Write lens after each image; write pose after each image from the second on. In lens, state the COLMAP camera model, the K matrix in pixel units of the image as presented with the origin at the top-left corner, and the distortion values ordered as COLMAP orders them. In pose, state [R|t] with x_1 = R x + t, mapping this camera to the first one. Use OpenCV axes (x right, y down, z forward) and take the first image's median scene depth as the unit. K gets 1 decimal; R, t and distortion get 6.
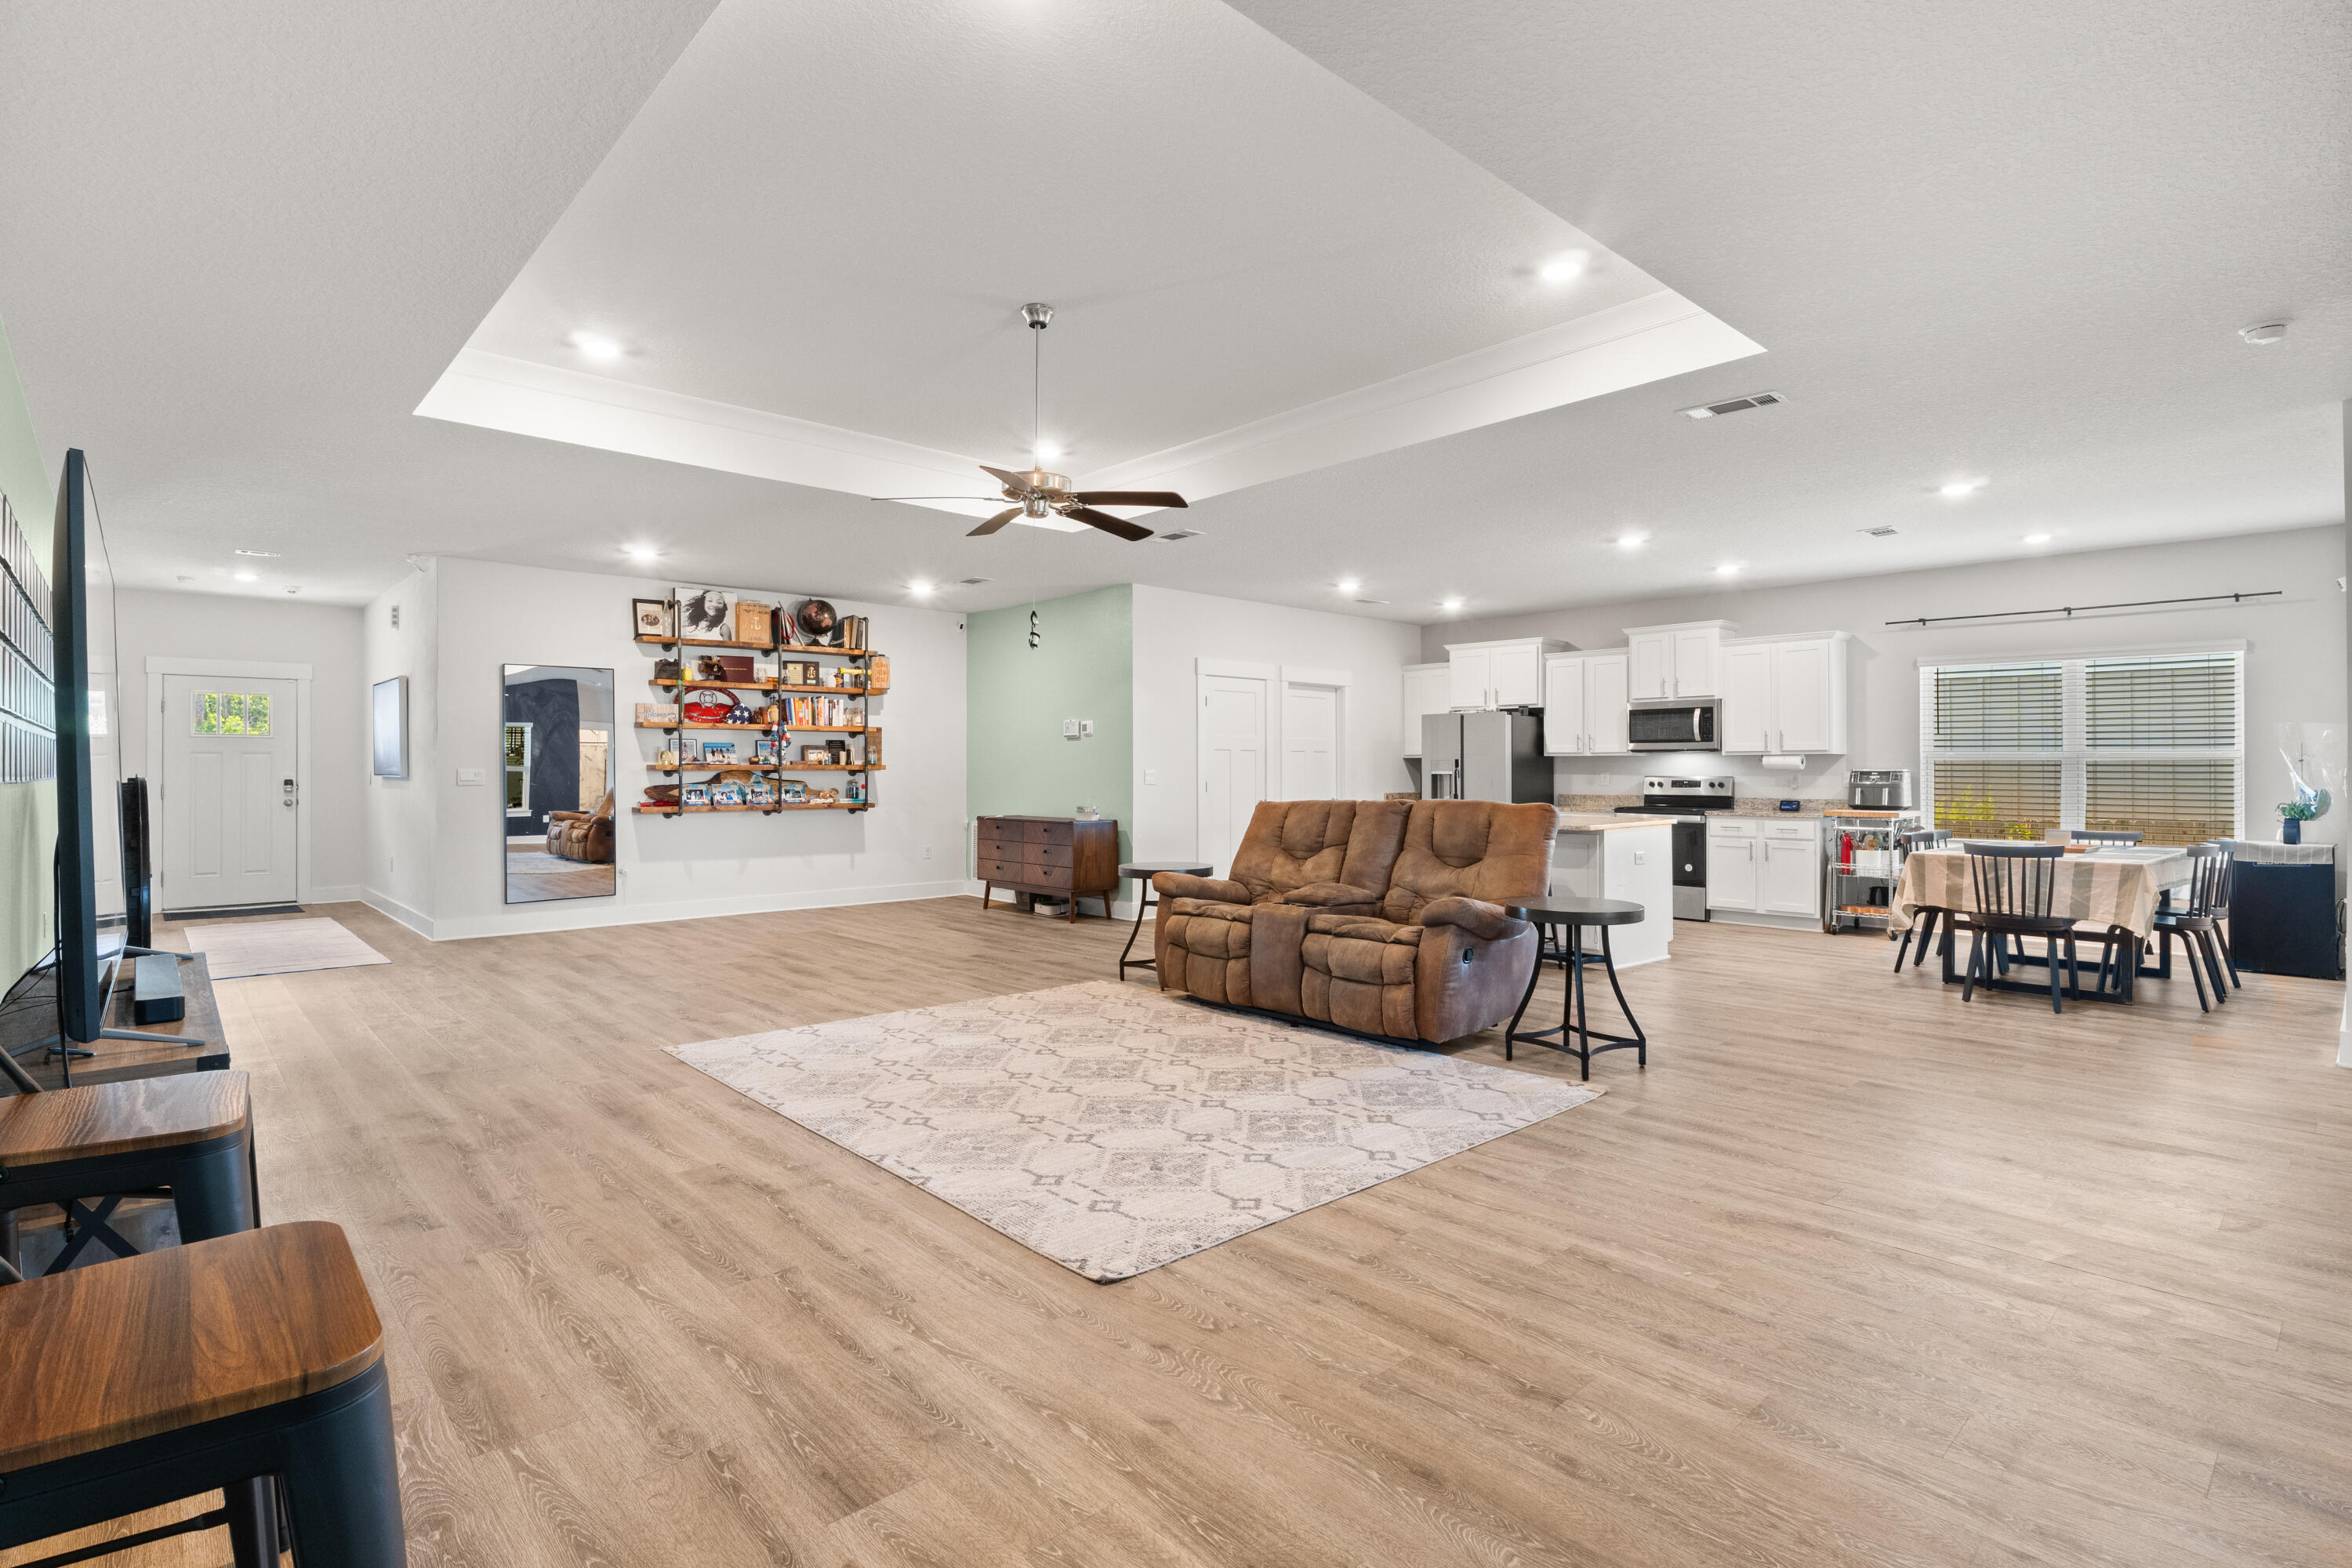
lens RADIAL K [[1144.4, 0, 1179.4], [0, 1144.4, 769.1], [0, 0, 1]] dist [-0.002470, -0.003040]
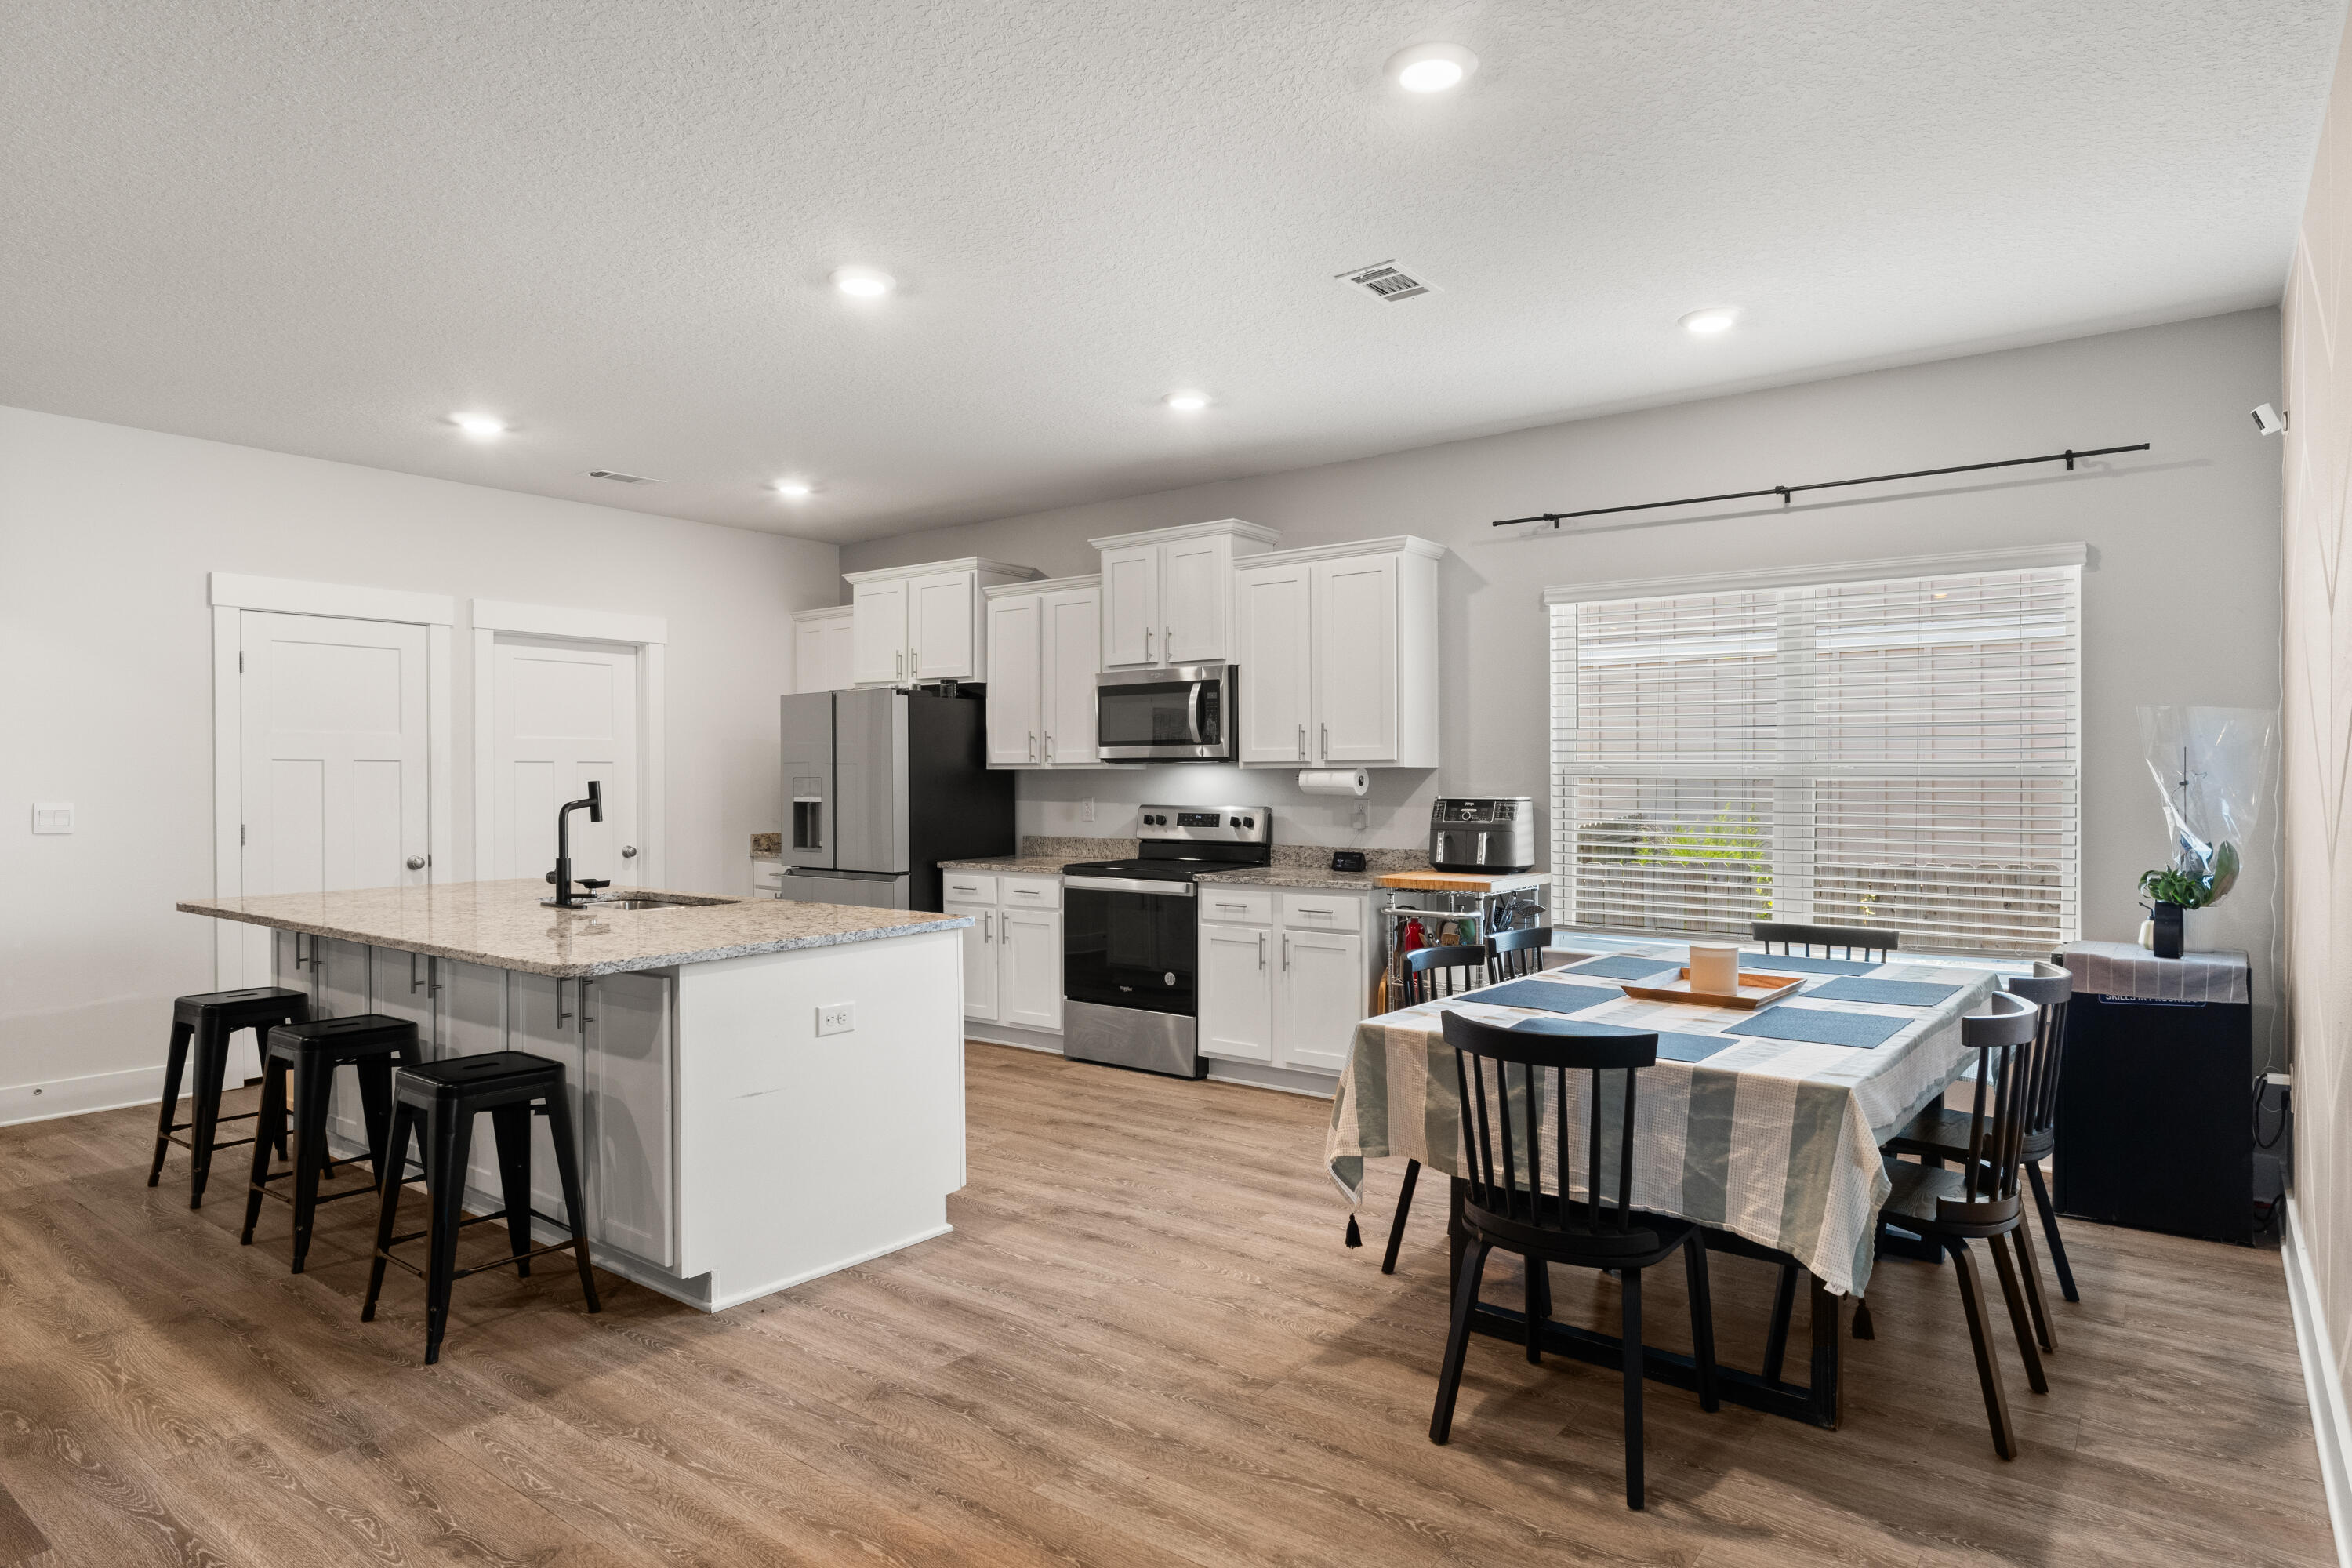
lens RADIAL K [[1332.3, 0, 1201.8], [0, 1332.3, 789.8], [0, 0, 1]] dist [-0.010104, 0.001134]
pose [[0.984239, -0.004903, 0.176778, 0.474121], [0.003100, 0.999940, 0.010472, -0.012161], [-0.176819, -0.009759, 0.984195, 0.519678]]
